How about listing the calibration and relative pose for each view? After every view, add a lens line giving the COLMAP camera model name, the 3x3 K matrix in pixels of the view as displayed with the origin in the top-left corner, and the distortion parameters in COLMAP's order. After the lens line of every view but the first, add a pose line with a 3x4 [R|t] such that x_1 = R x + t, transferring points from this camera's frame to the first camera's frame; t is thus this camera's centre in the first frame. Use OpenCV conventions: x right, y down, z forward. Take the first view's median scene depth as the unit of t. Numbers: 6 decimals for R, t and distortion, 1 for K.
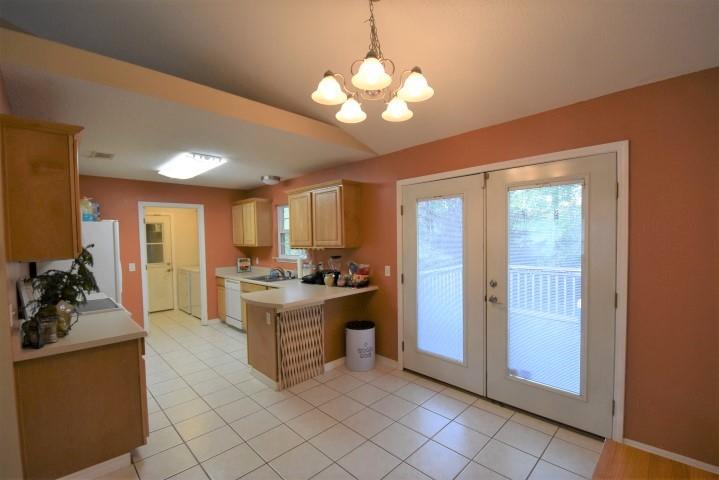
lens RADIAL K [[311.7, 0, 361.9], [0, 311.7, 246.6], [0, 0, 1]] dist [-0.015183, -0.005021]
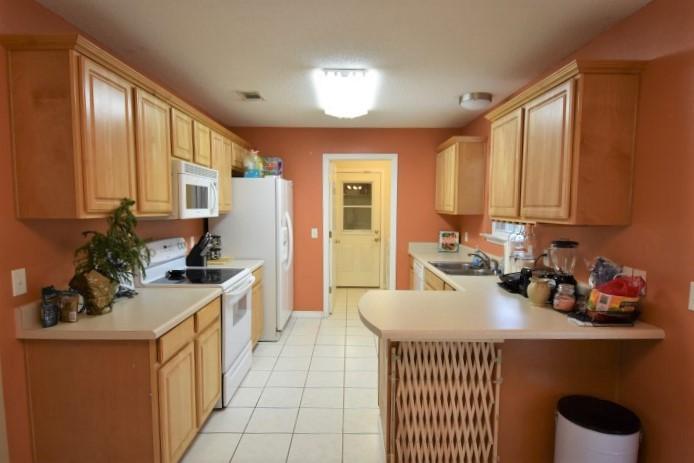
lens RADIAL K [[393.8, 0, 350.0], [0, 393.8, 237.4], [0, 0, 1]] dist [-0.001043, -0.005964]
pose [[0.706670, 0.079495, -0.703064, 0.103928], [-0.039303, 0.996544, 0.073174, -0.005799], [0.706451, -0.024078, 0.707352, 0.388689]]
